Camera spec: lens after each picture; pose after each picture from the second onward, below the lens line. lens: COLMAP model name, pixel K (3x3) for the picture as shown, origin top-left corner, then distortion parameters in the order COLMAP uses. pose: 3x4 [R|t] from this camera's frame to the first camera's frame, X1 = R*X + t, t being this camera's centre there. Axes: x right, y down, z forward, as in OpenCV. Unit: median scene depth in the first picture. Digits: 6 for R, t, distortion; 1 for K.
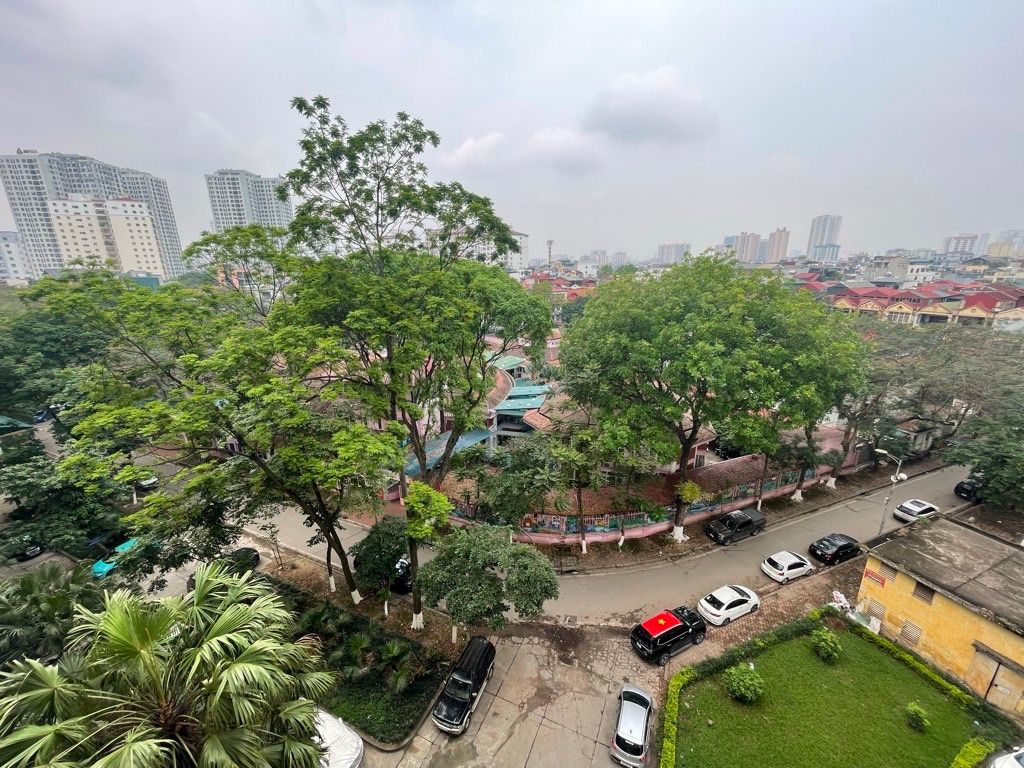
lens RADIAL K [[415.6, 0, 507.8], [0, 415.6, 384.7], [0, 0, 1]] dist [-0.001176, 0.001084]
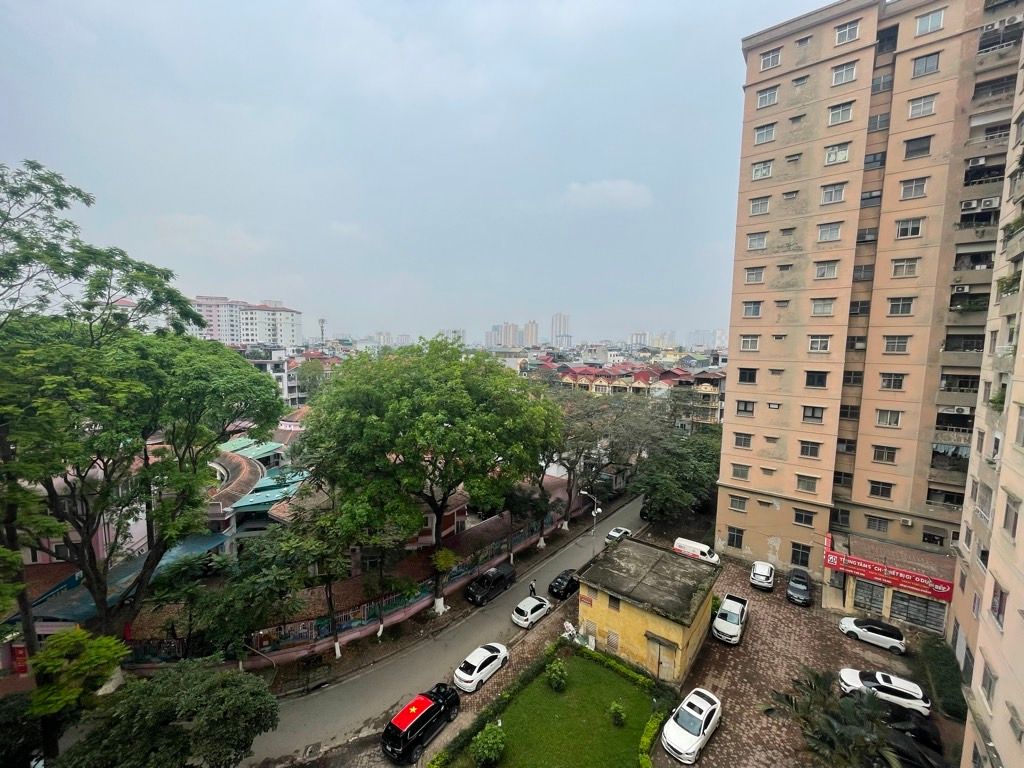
lens RADIAL K [[415.6, 0, 507.8], [0, 415.6, 384.7], [0, 0, 1]] dist [-0.001176, 0.001084]
pose [[0.878695, -0.017261, 0.477072, 0.097195], [0.105654, 0.981596, -0.159083, 0.013576], [-0.465546, 0.190190, 0.864346, -0.048162]]
